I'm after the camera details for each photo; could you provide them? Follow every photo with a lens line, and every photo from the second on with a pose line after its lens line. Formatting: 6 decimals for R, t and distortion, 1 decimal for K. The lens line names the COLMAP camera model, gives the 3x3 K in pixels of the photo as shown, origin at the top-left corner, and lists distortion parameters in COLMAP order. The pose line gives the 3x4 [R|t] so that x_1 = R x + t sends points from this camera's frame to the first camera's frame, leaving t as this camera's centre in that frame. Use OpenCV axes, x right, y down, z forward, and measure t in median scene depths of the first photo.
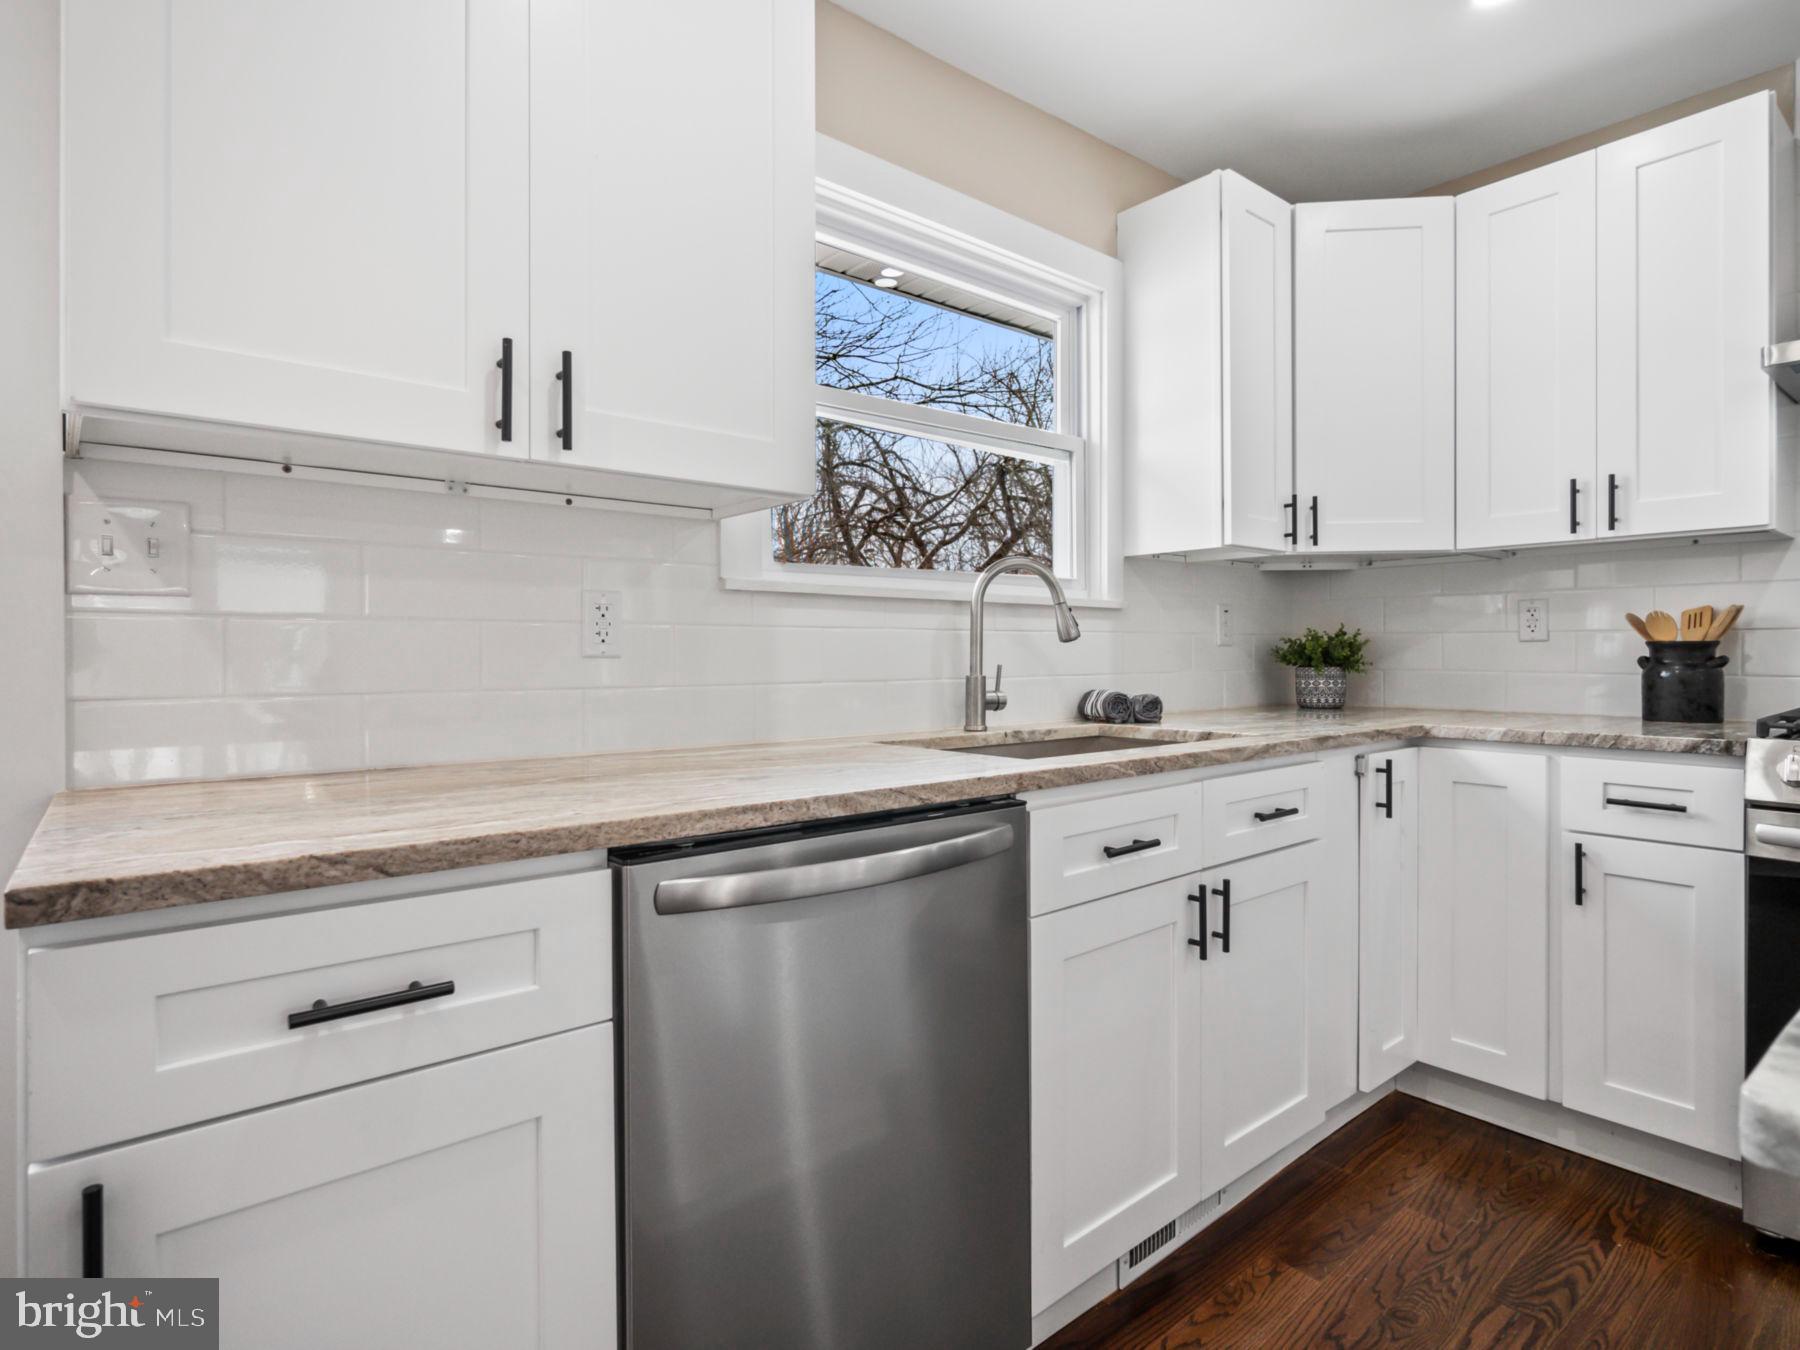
lens RADIAL K [[951.7, 0, 879.8], [0, 951.7, 653.5], [0, 0, 1]] dist [-0.003803, -0.000536]
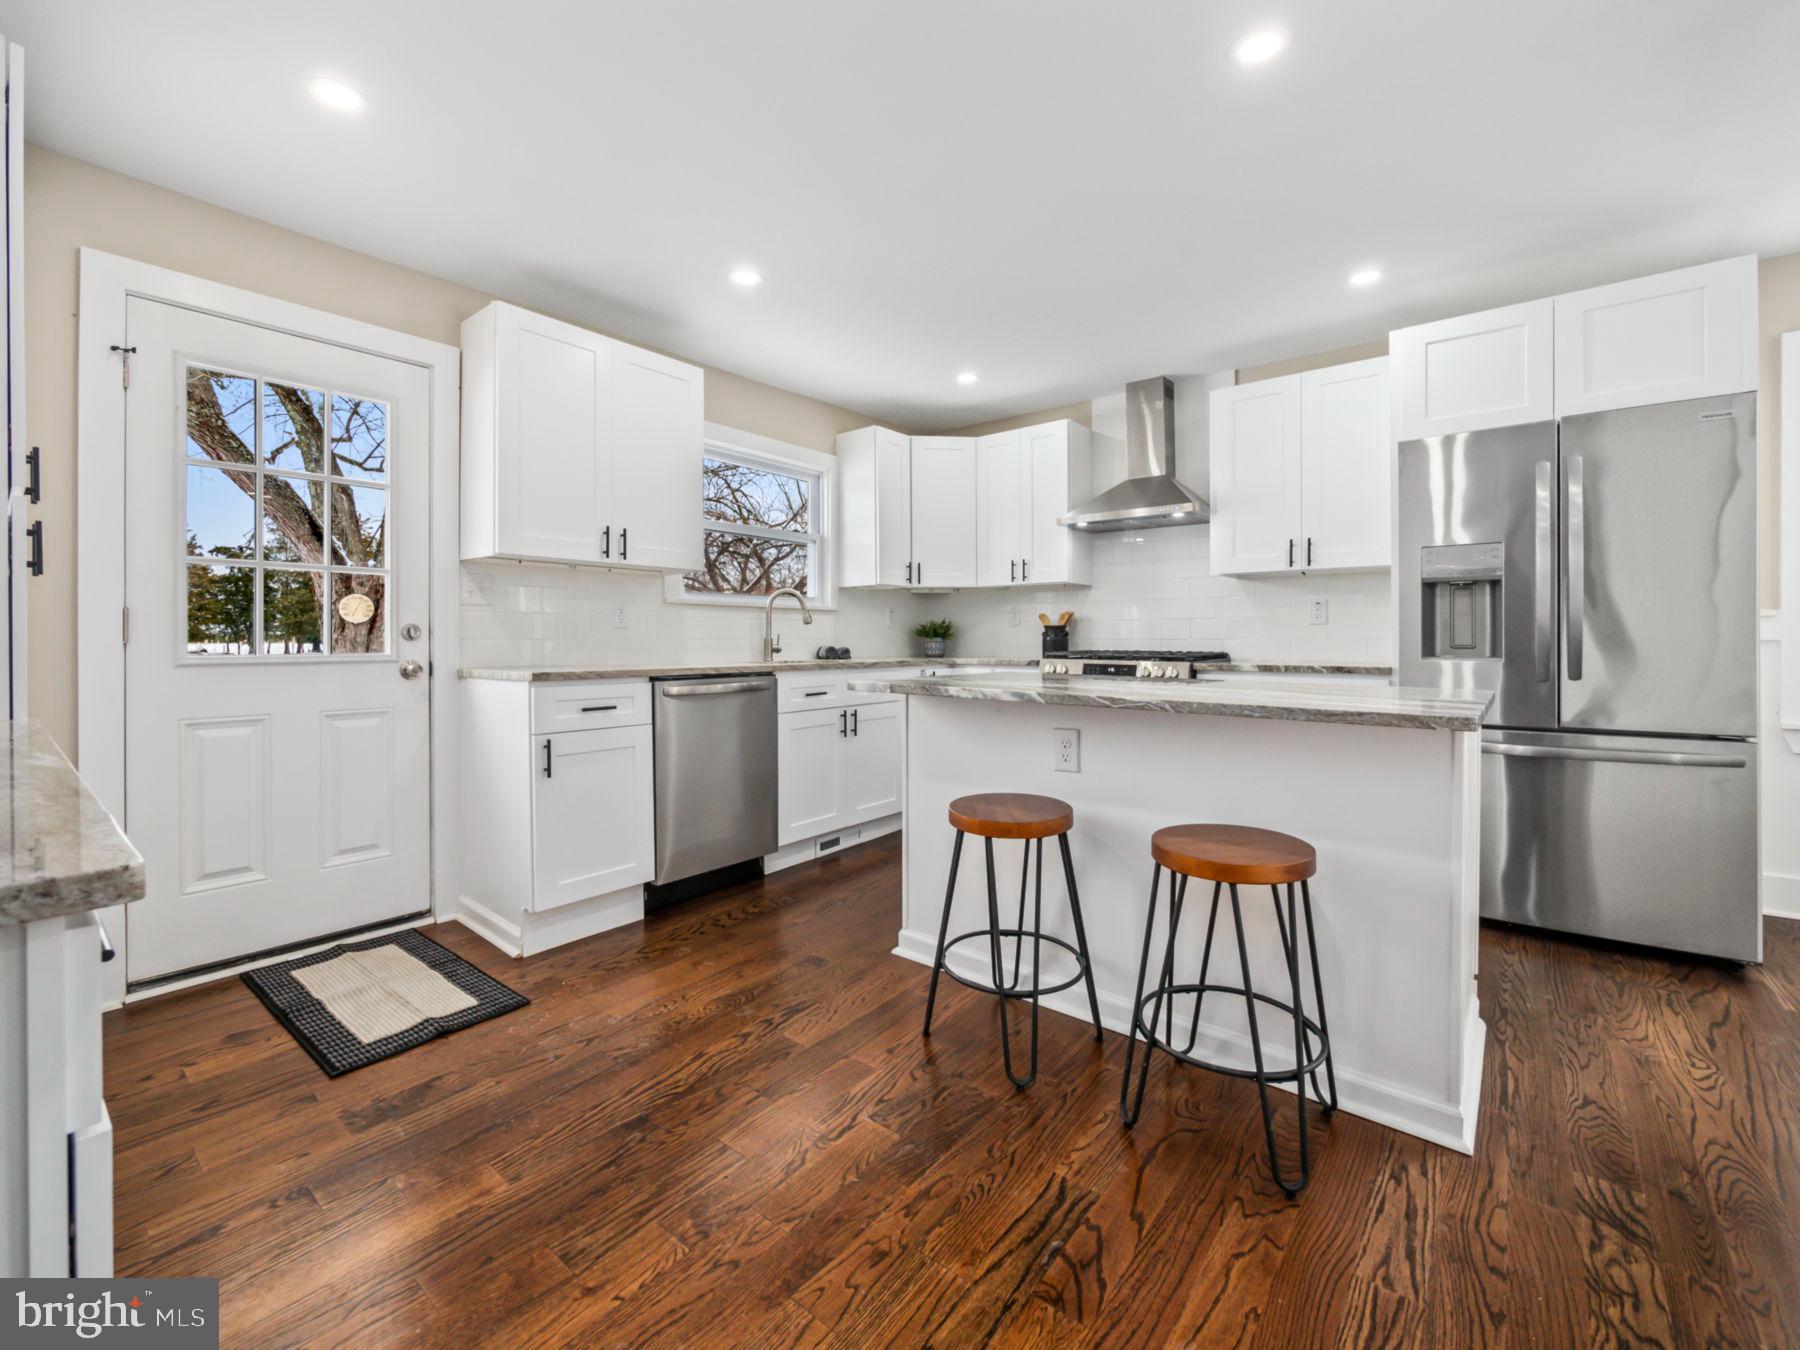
lens RADIAL K [[780.4, 0, 896.8], [0, 780.4, 642.2], [0, 0, 1]] dist [-0.001620, -0.000152]
pose [[0.978387, -0.000342, 0.206784, 0.009644], [0.000352, 1.000000, -0.000012, 0.030533], [-0.206784, 0.000085, 0.978387, -0.913327]]
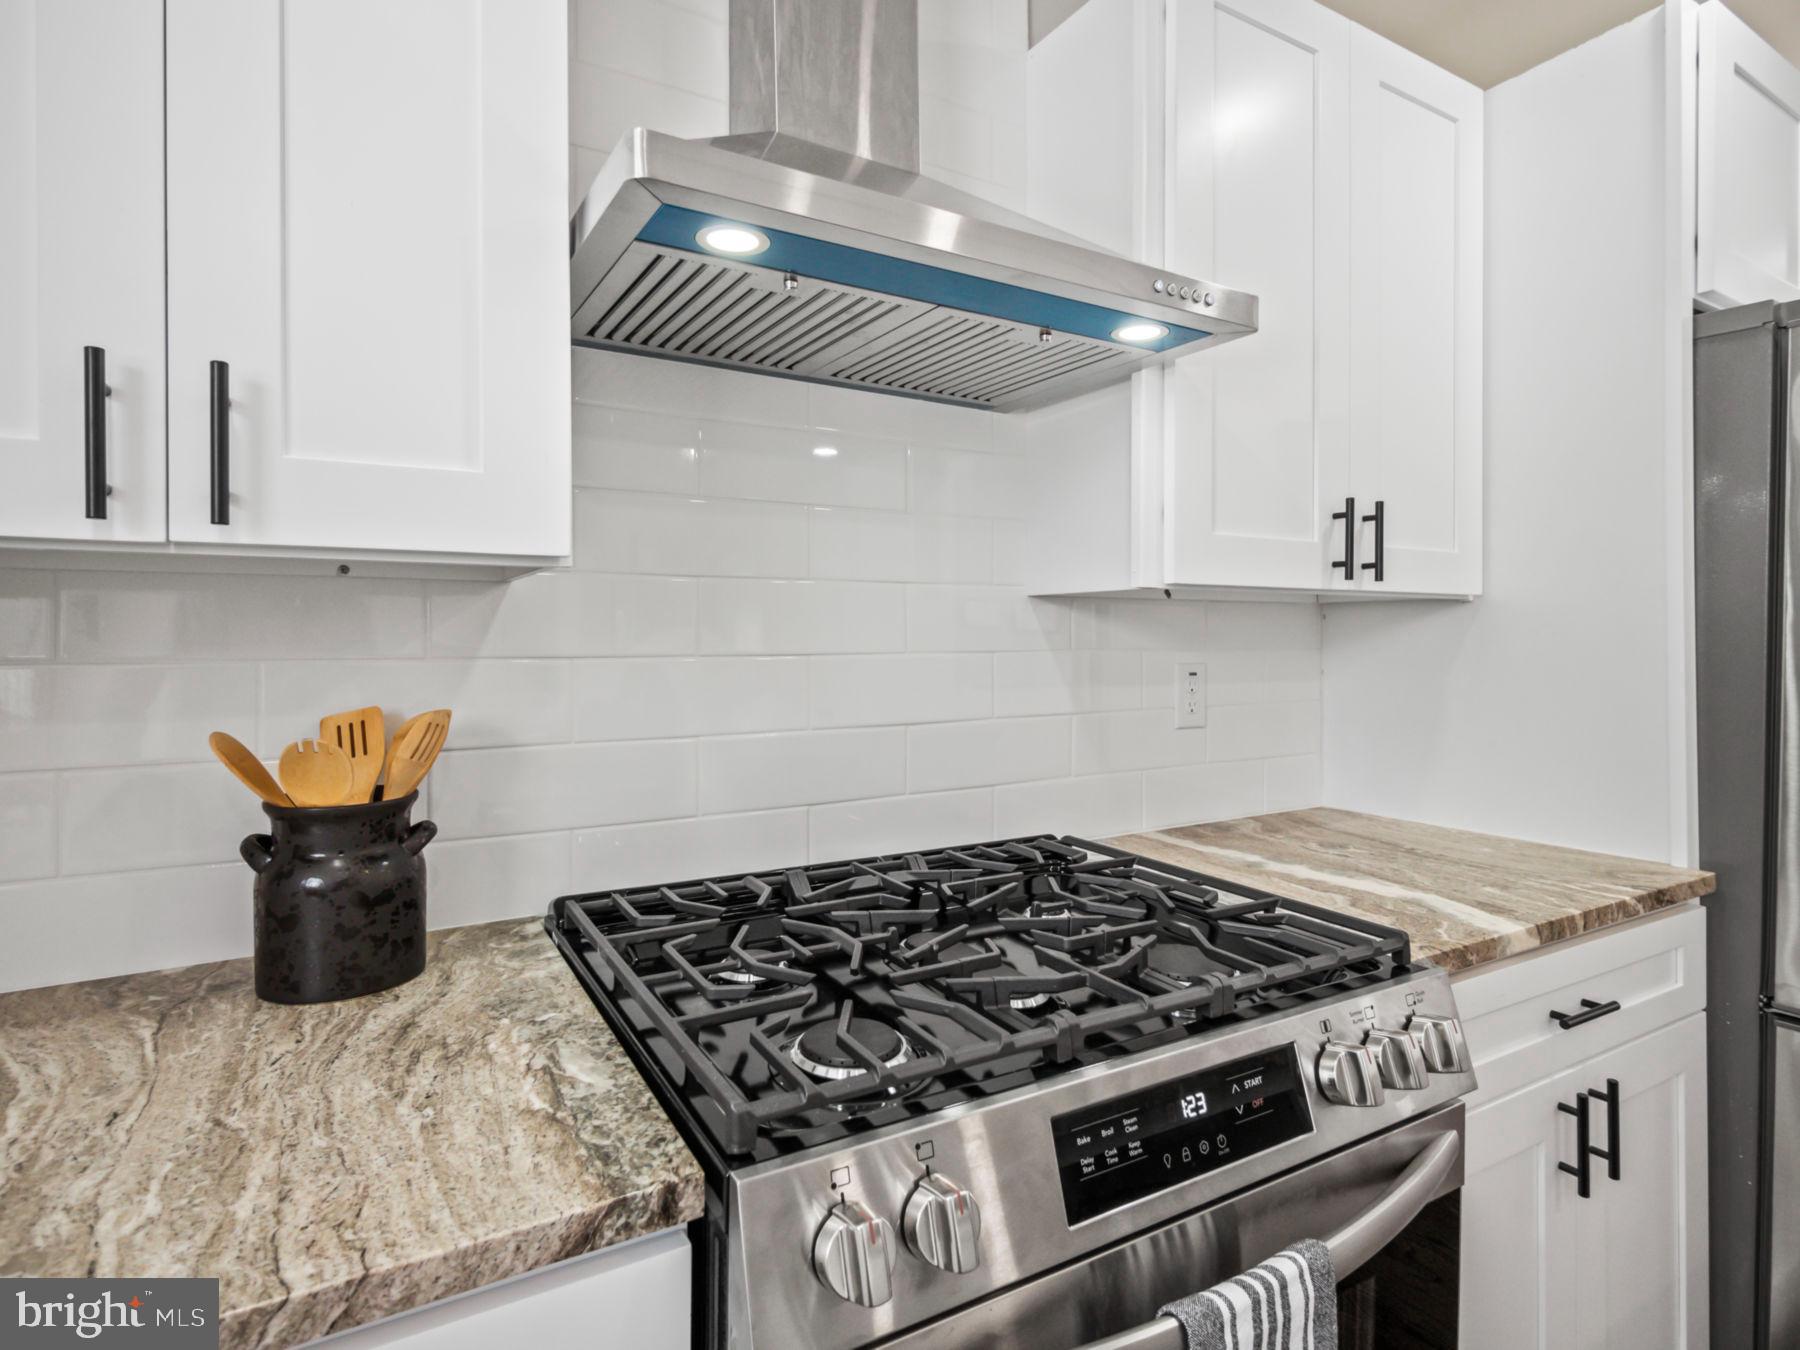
lens RADIAL K [[975.1, 0, 959.0], [0, 975.1, 644.1], [0, 0, 1]] dist [-0.000912, -0.000228]
pose [[0.123327, -0.003653, 0.992359, 0.429359], [0.004975, 0.999983, 0.003063, -0.081917], [-0.992354, 0.004559, 0.123343, 0.653804]]
